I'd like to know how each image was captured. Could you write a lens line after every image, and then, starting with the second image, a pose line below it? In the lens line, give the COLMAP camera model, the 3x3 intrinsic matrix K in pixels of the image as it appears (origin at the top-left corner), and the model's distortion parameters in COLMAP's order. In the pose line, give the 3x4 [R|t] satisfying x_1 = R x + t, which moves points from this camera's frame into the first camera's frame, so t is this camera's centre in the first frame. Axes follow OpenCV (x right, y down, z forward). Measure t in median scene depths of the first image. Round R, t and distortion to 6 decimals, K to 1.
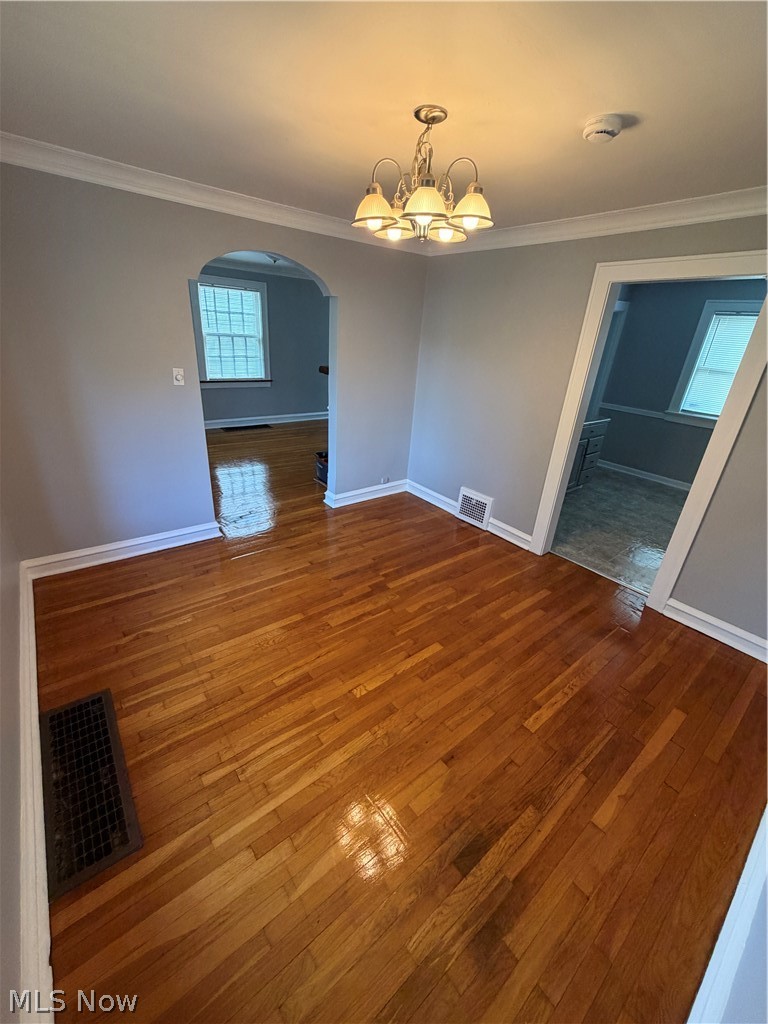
lens RADIAL K [[409.2, 0, 380.0], [0, 409.2, 507.1], [0, 0, 1]] dist [-0.001601, -0.000079]
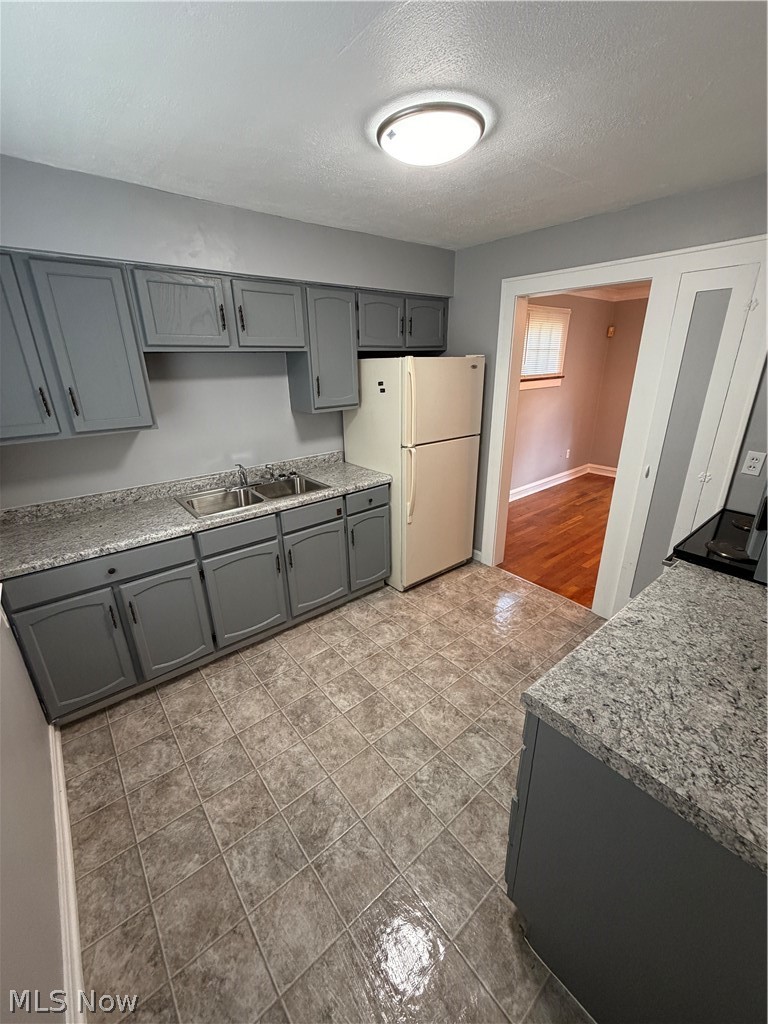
lens RADIAL K [[409.2, 0, 380.0], [0, 409.2, 507.1], [0, 0, 1]] dist [-0.001601, -0.000079]
pose [[-0.998846, -0.038514, -0.028689, 1.231490], [-0.047643, 0.719516, 0.692839, -0.825897], [-0.006042, 0.693407, -0.720521, 2.060563]]
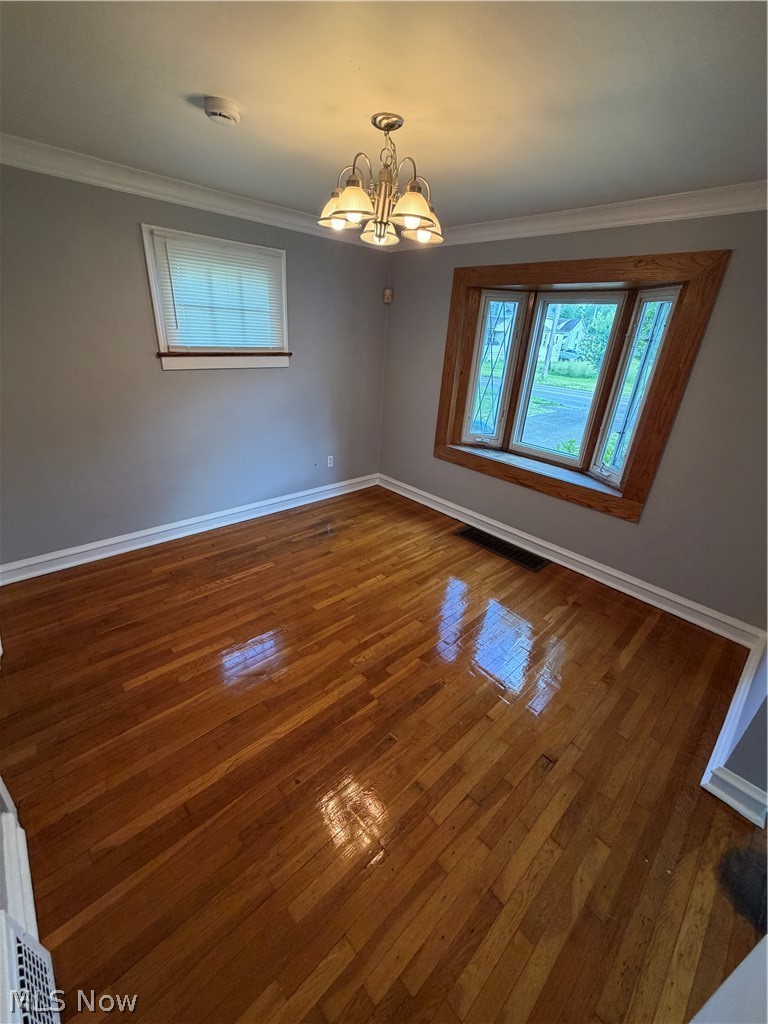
lens RADIAL K [[409.2, 0, 380.0], [0, 409.2, 507.1], [0, 0, 1]] dist [-0.001601, -0.000079]
pose [[-0.989752, -0.079262, -0.118781, 0.121103], [-0.141191, 0.667669, 0.730947, -0.648863], [0.021370, 0.740227, -0.672018, 1.488359]]
